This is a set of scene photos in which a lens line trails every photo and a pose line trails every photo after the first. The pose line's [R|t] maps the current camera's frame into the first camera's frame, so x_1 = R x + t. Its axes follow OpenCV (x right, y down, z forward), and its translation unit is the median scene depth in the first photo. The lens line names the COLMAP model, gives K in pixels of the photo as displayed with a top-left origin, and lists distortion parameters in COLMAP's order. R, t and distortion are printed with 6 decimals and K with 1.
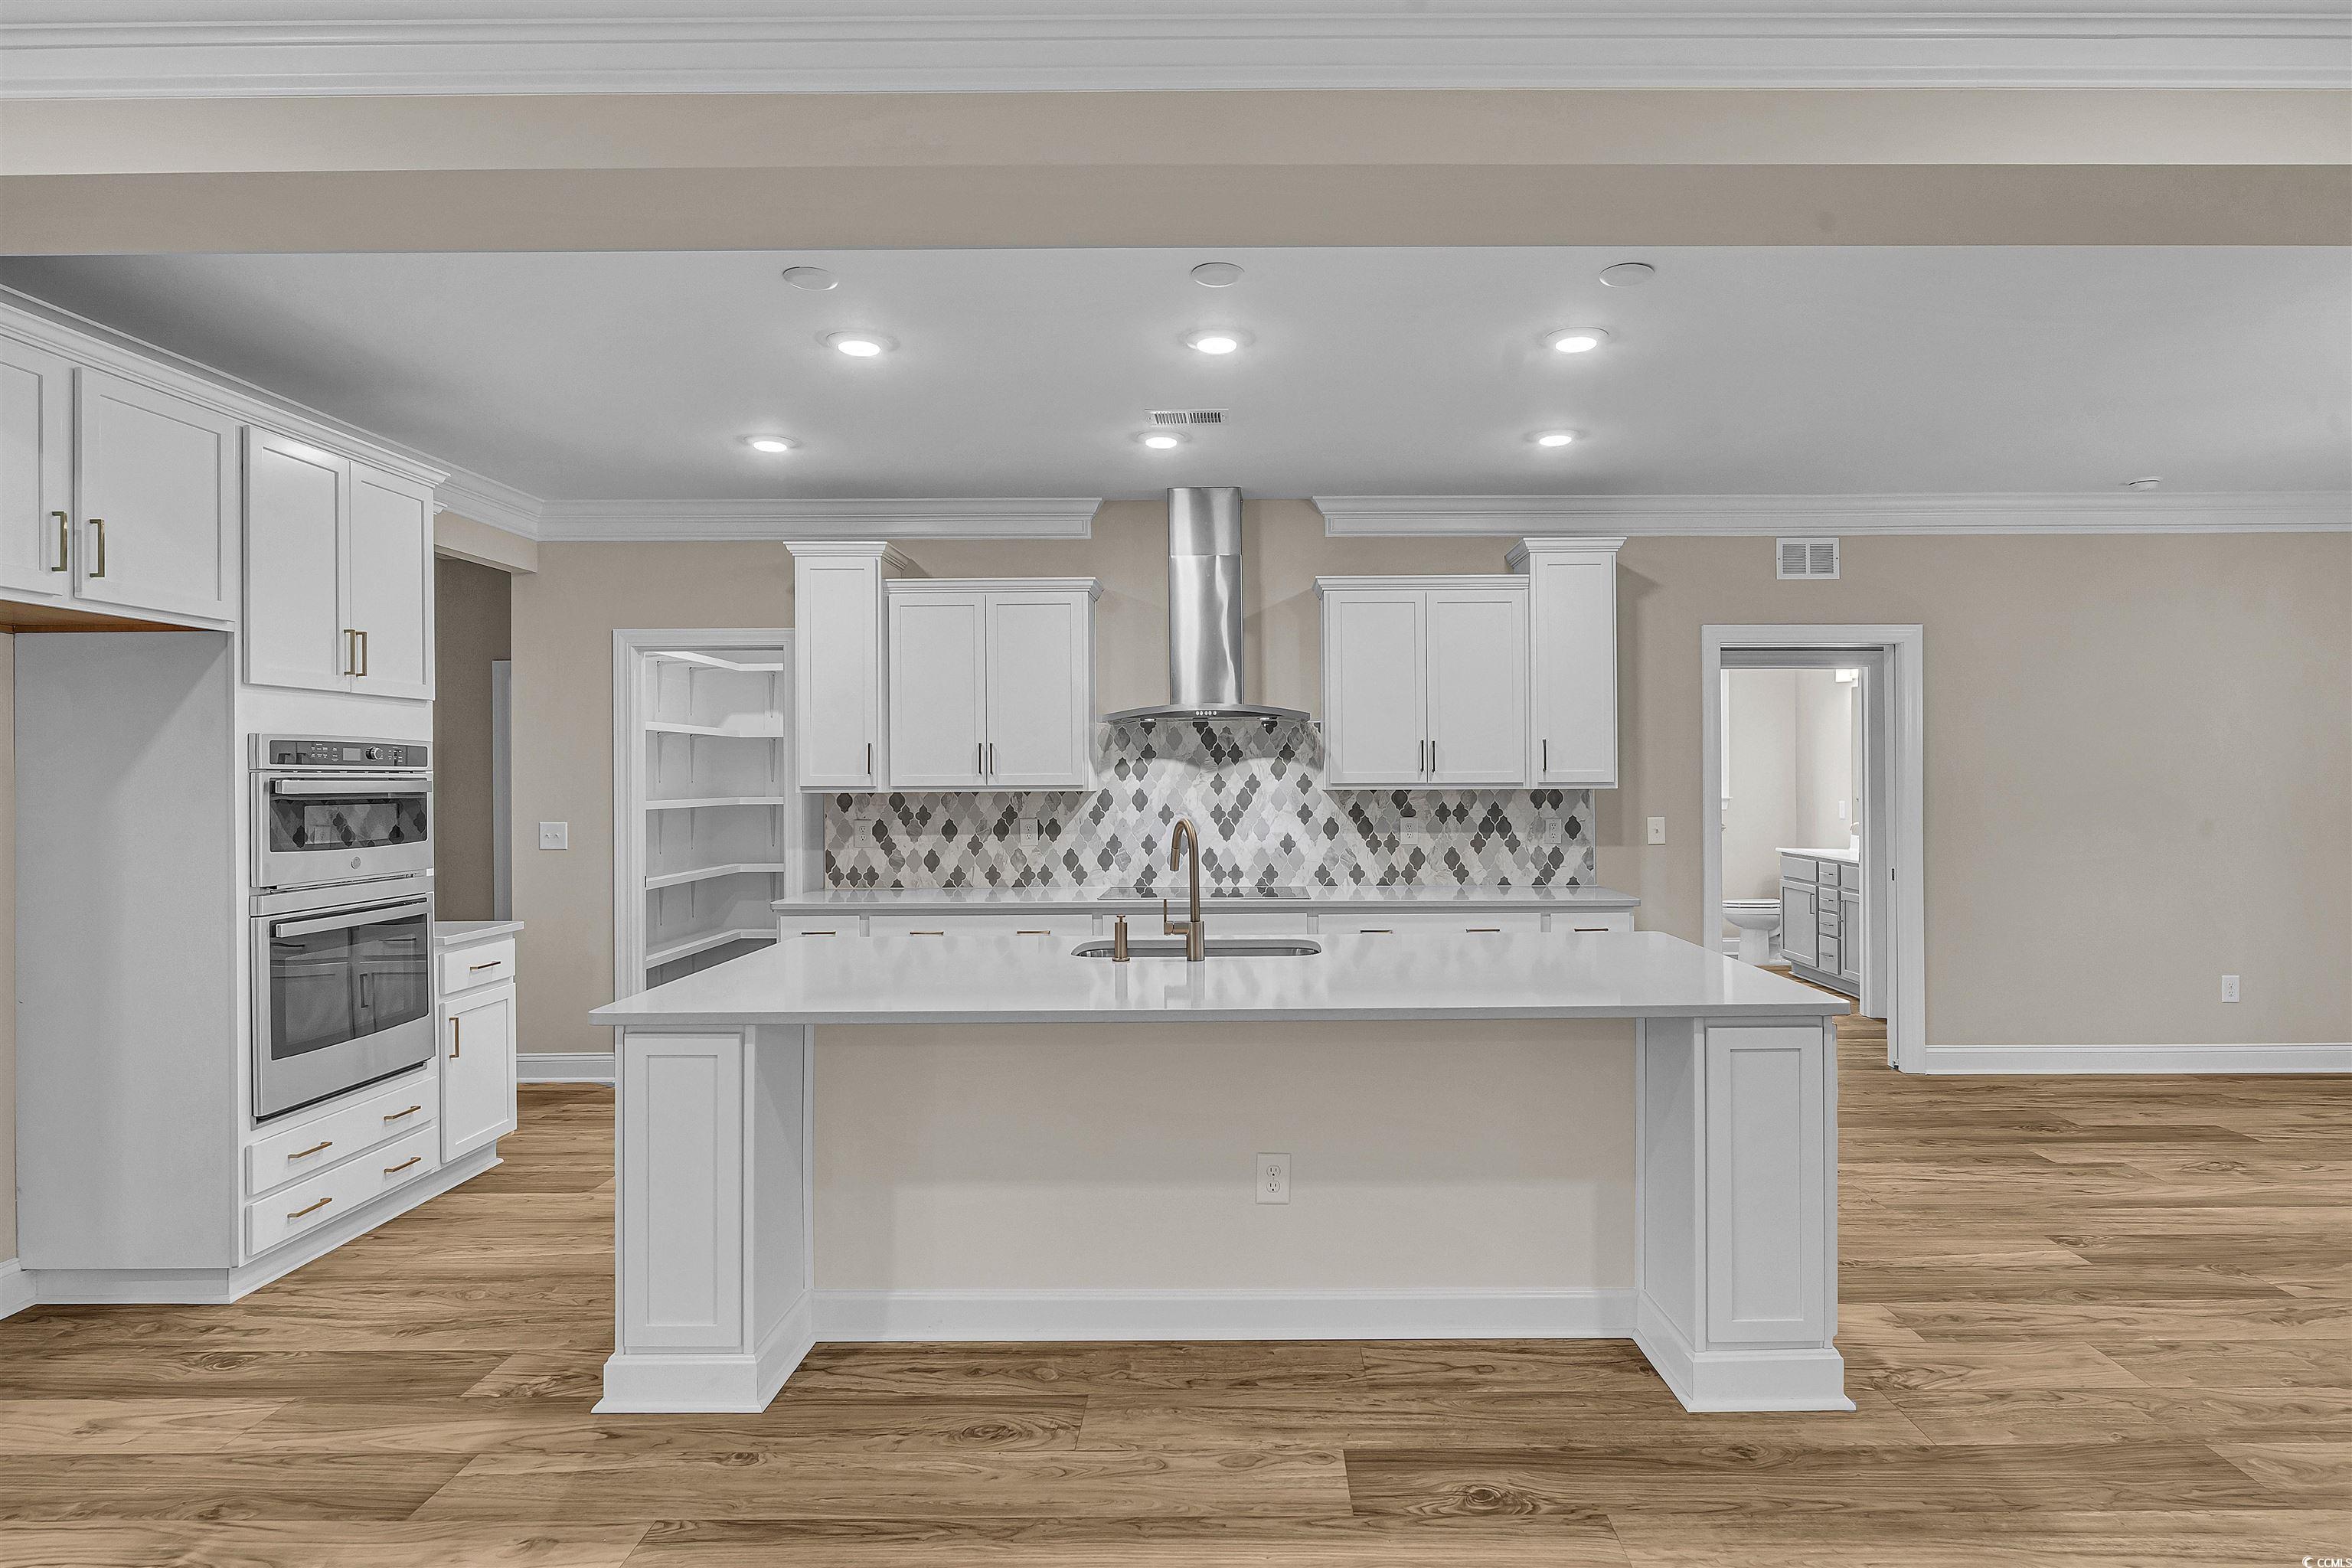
lens RADIAL K [[1170.8, 0, 1240.8], [0, 1170.8, 770.3], [0, 0, 1]] dist [-0.002204, -0.000564]
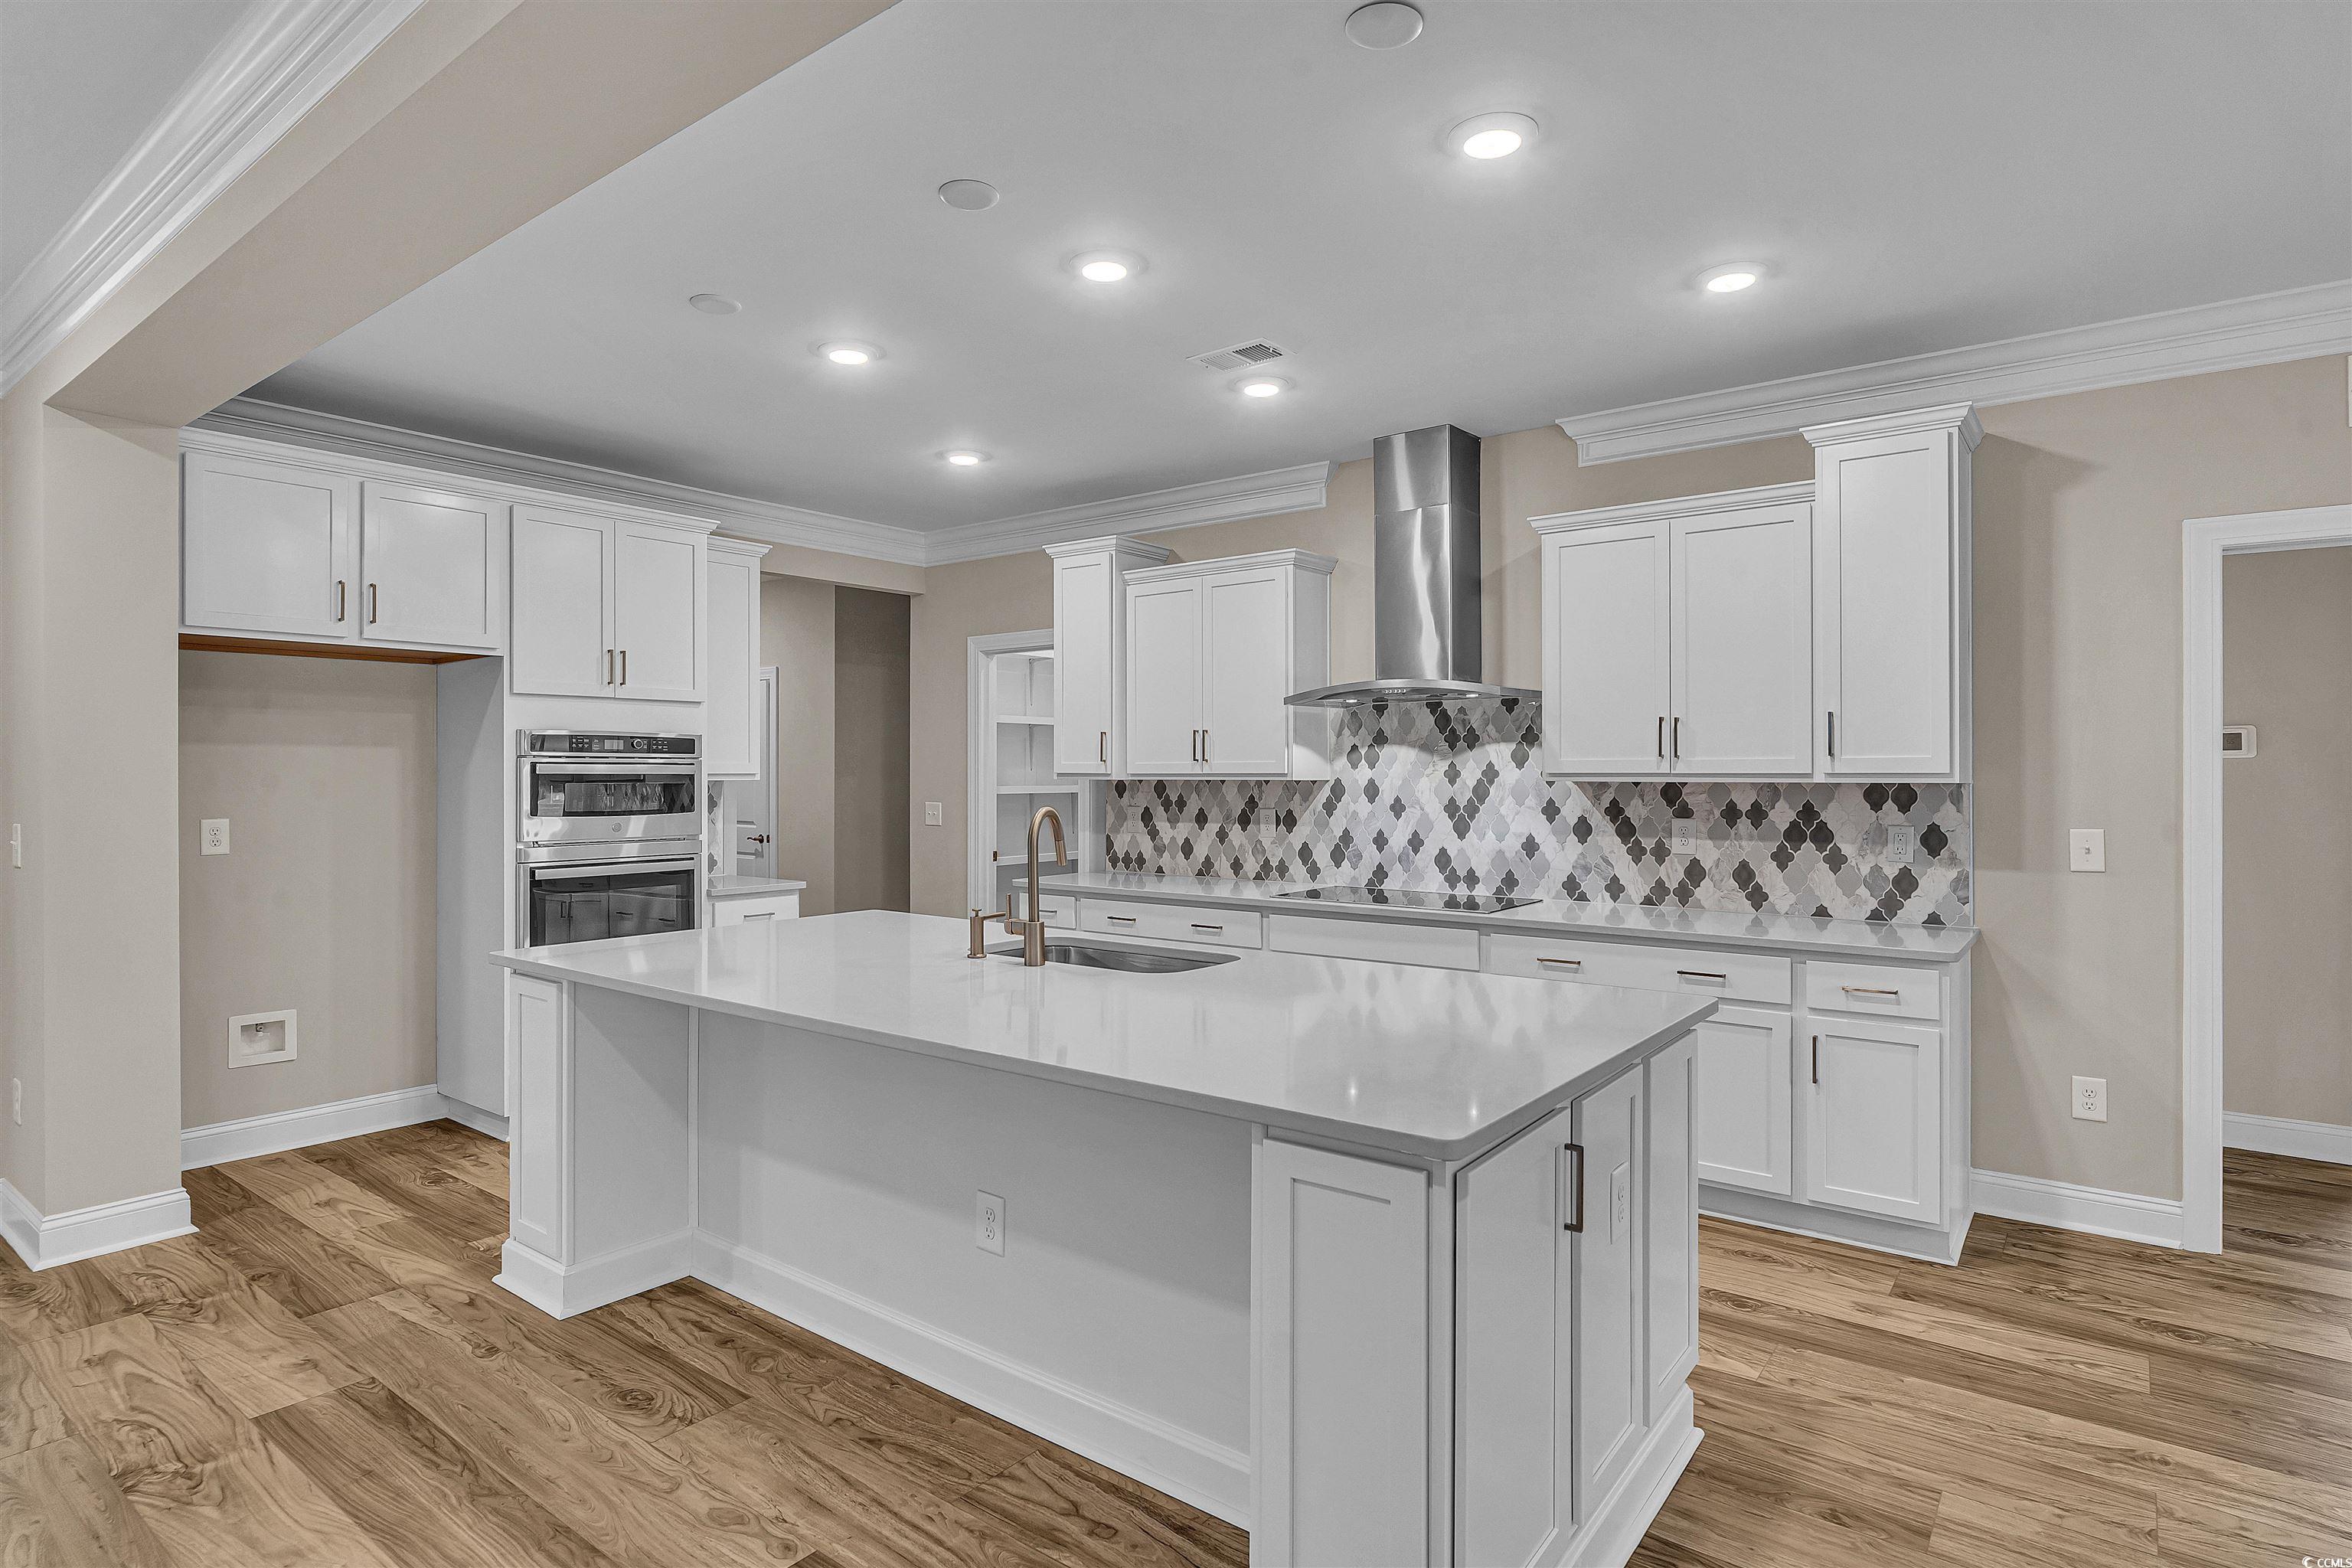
lens RADIAL K [[1170.8, 0, 1240.8], [0, 1170.8, 770.3], [0, 0, 1]] dist [-0.002204, -0.000564]
pose [[0.811979, 0.003810, -0.583674, 0.356635], [-0.000588, 0.999984, 0.005709, 0.004594], [0.583686, -0.004292, 0.811968, 0.212602]]
